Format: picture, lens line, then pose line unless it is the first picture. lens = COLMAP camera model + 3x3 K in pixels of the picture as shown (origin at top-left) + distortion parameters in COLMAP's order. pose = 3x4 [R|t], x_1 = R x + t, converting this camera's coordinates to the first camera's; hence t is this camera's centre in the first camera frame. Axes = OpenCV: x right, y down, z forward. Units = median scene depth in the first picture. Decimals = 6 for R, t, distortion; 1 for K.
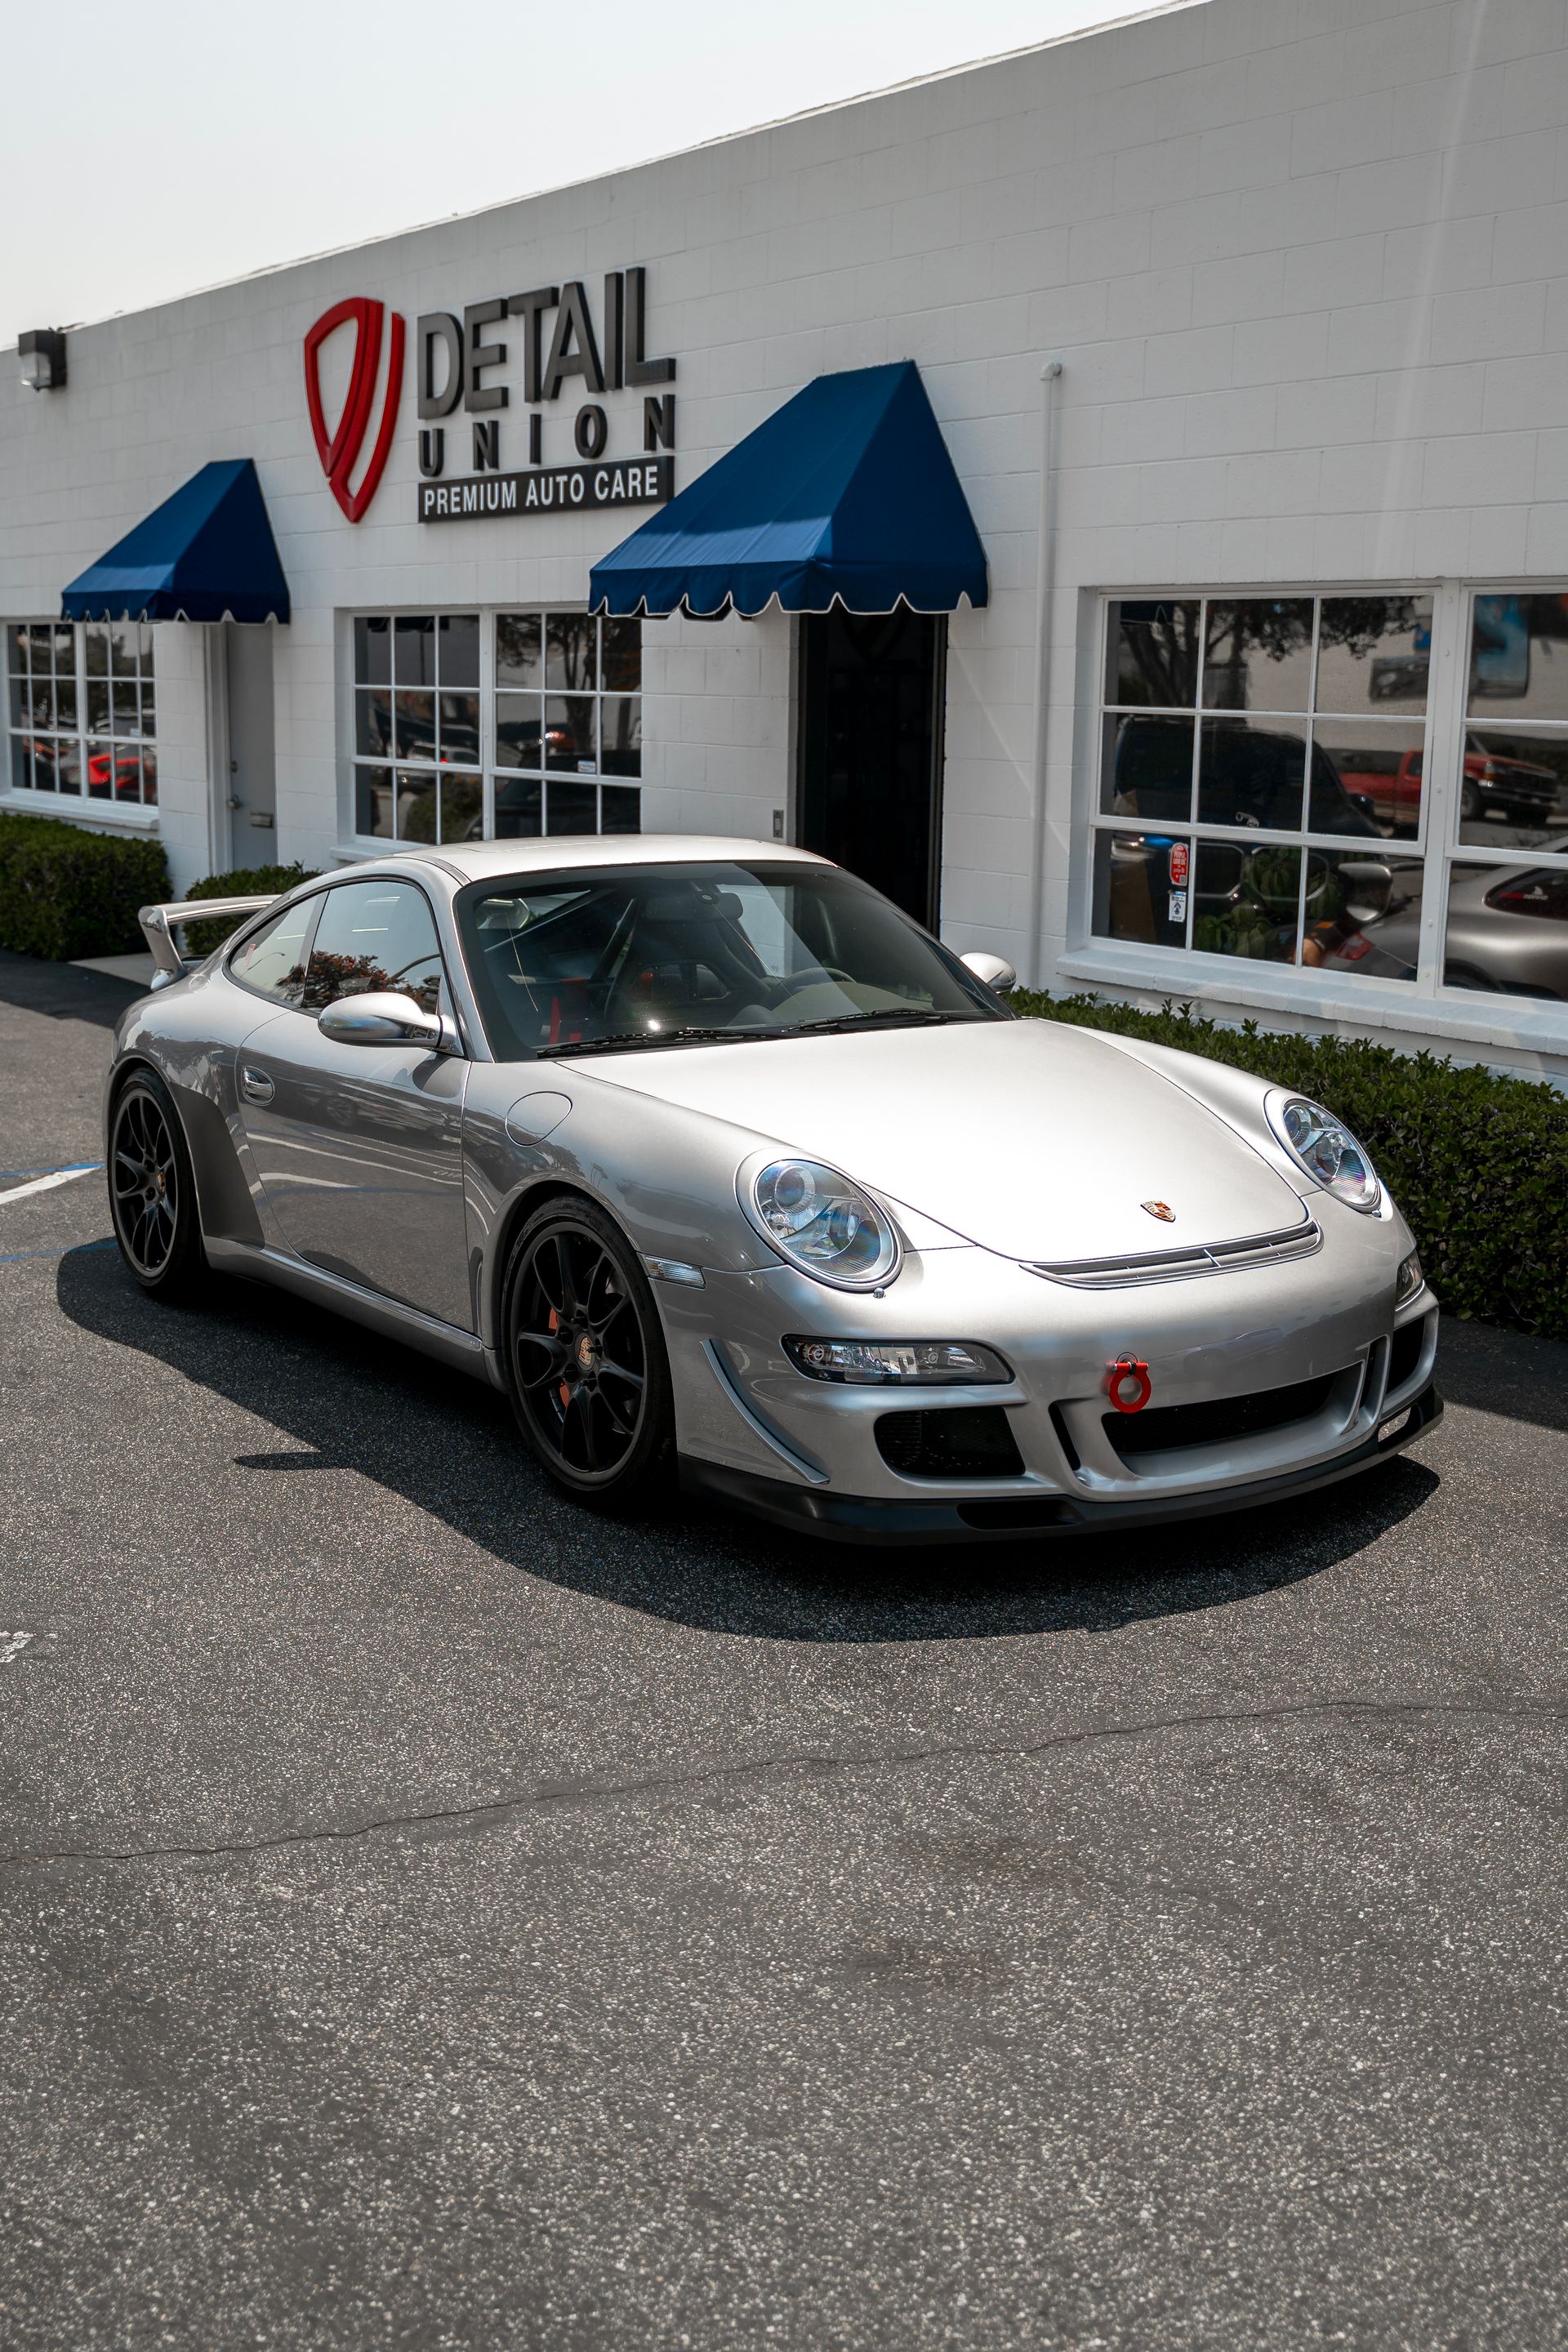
lens RADIAL K [[2527.0, 0, 784.4], [0, 2527.0, 1152.3], [0, 0, 1]] dist [-0.000833, 0.000000]
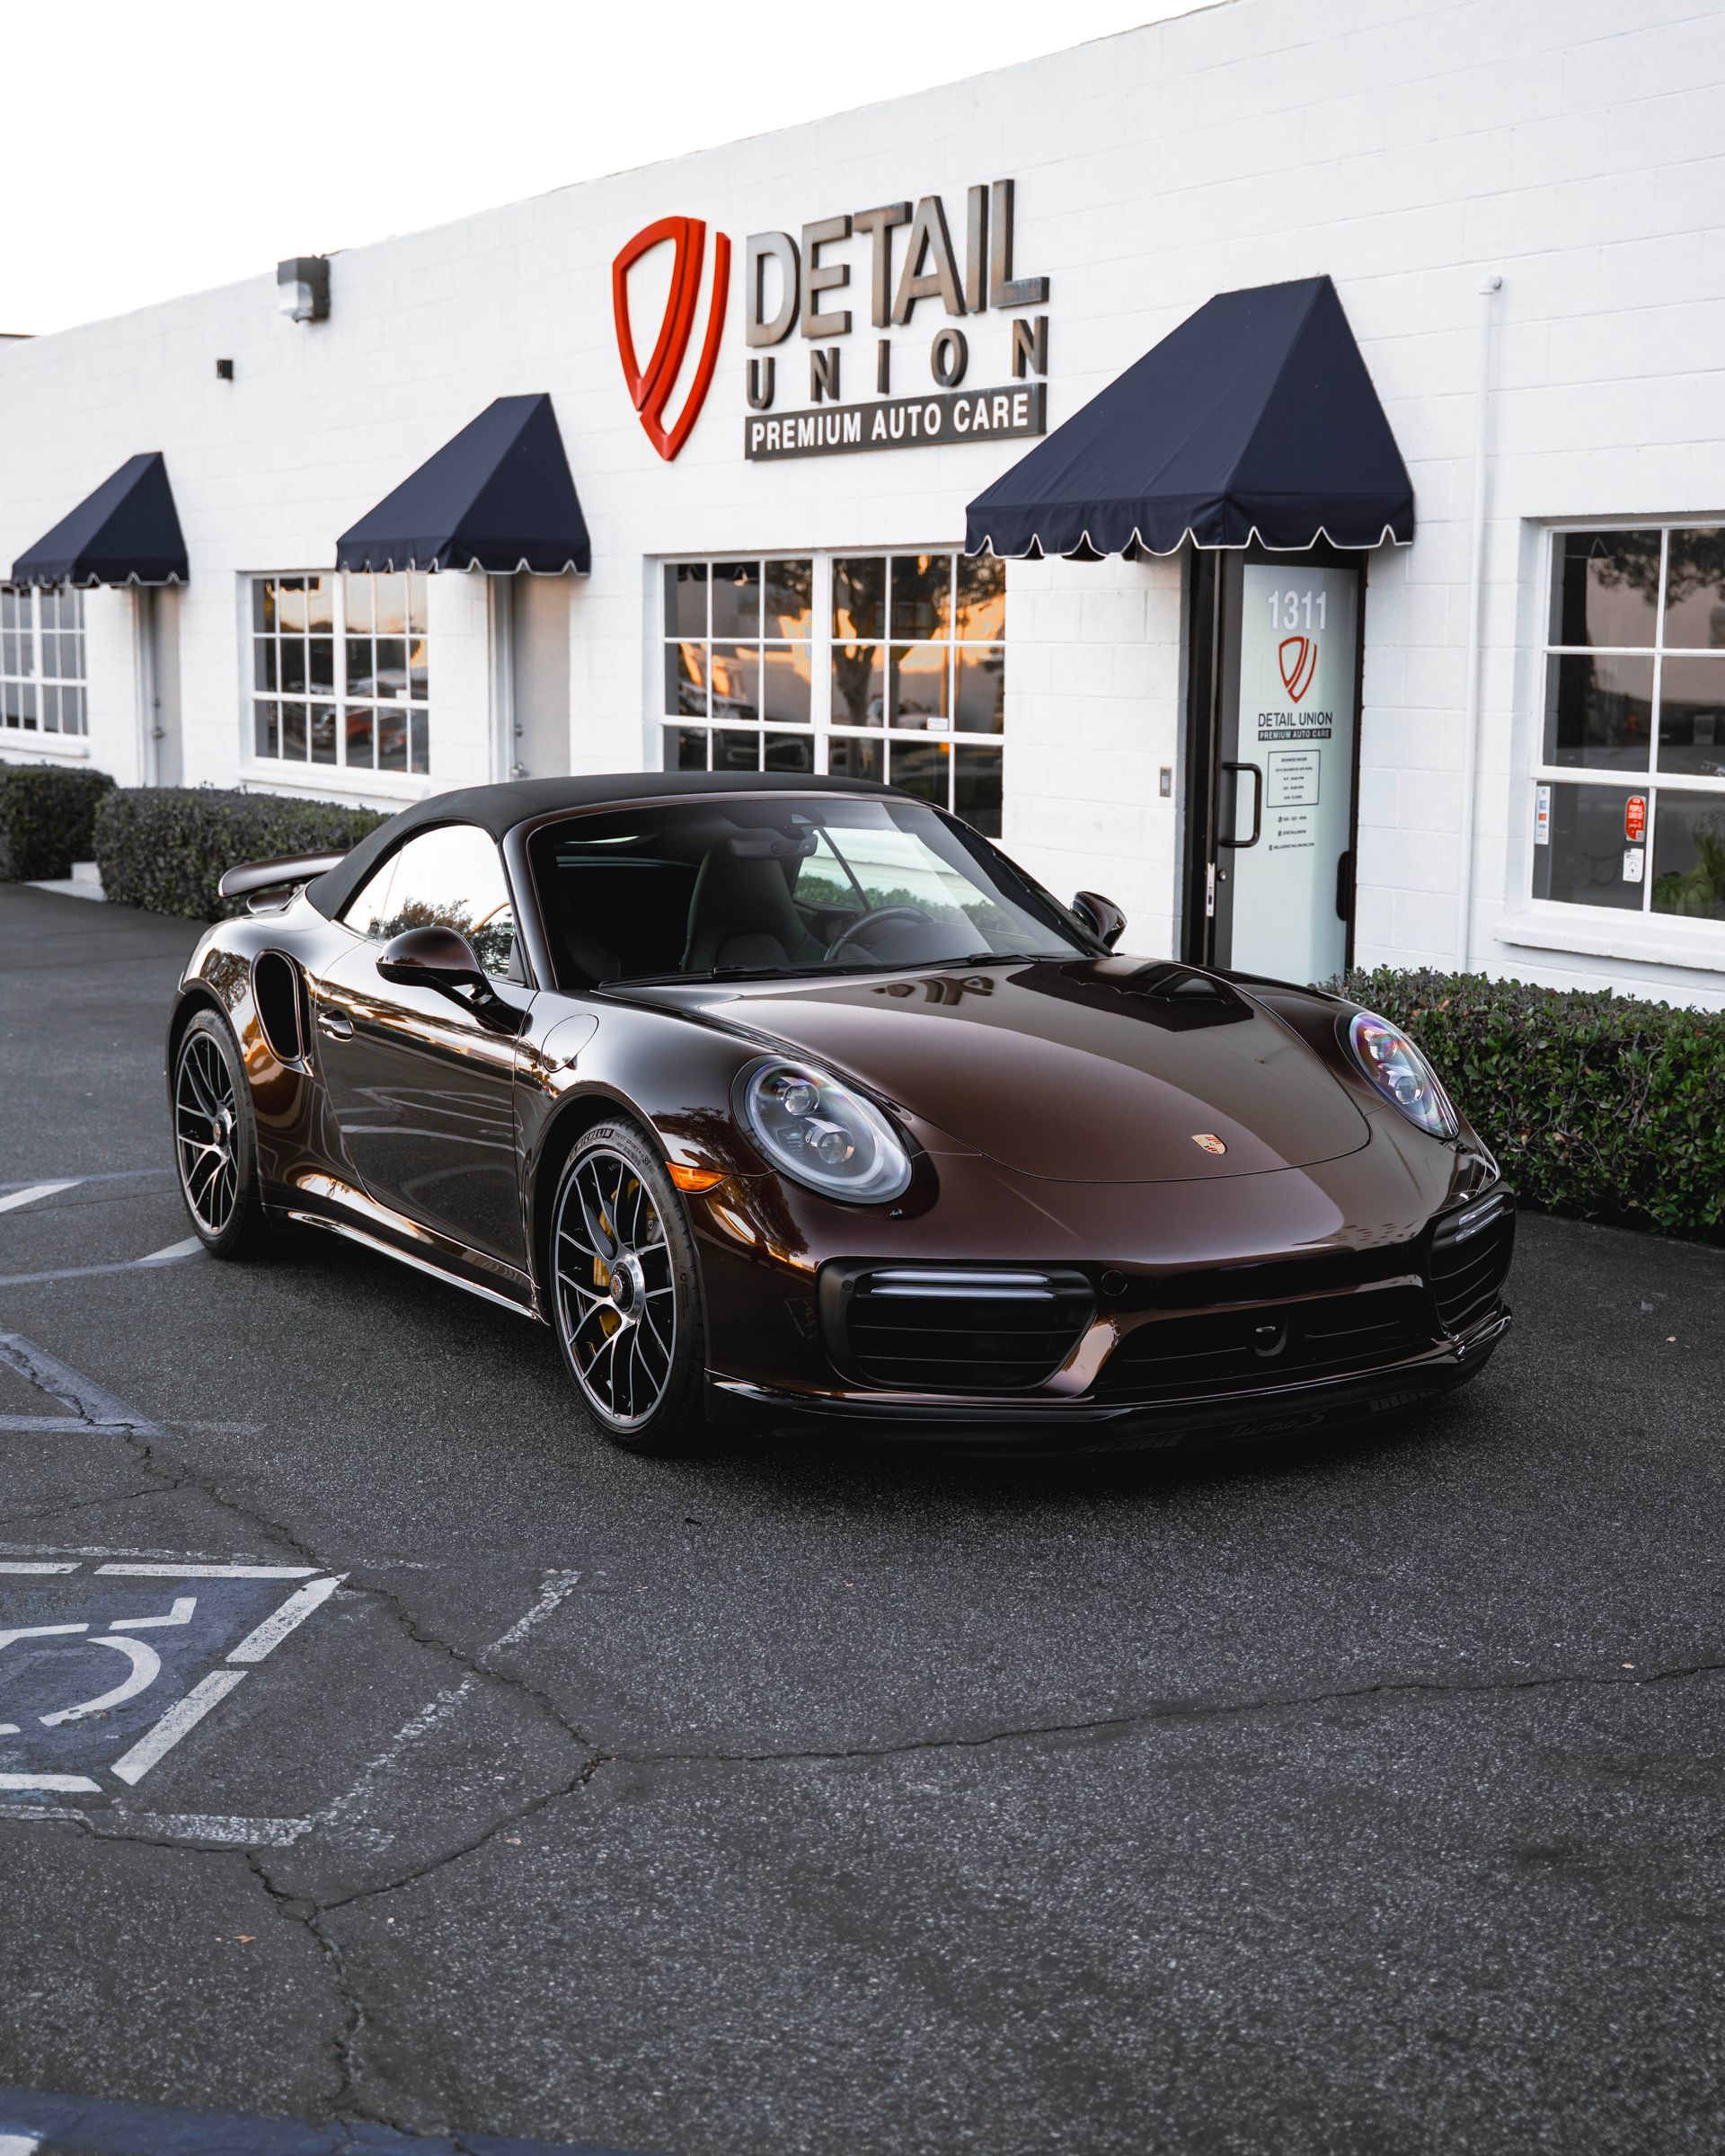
lens RADIAL K [[2942.4, 0, 859.3], [0, 2942.4, 1096.6], [0, 0, 1]] dist [-0.003943, 0.000000]
pose [[0.998447, 0.001386, -0.055702, -0.056393], [-0.003216, 0.999457, -0.032785, 0.019351], [0.055626, 0.032913, 0.997909, -0.063034]]
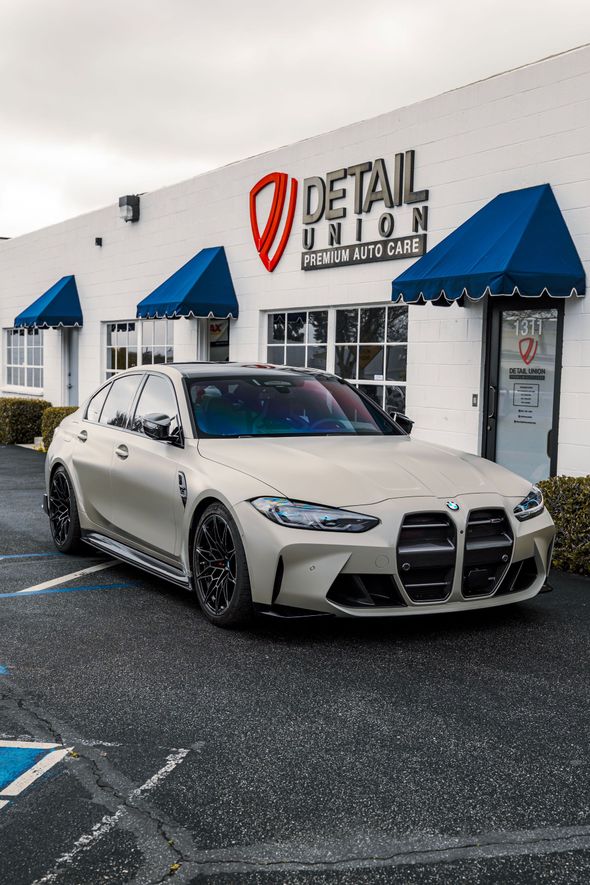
lens RADIAL K [[1116.9, 0, 302.6], [0, 1116.9, 475.9], [0, 0, 1]] dist [0.005063, 0.000000]
pose [[0.995101, 0.017952, -0.097217, -0.057701], [-0.026824, 0.995513, -0.090743, 0.024740], [0.095151, 0.092906, 0.991118, 0.058457]]
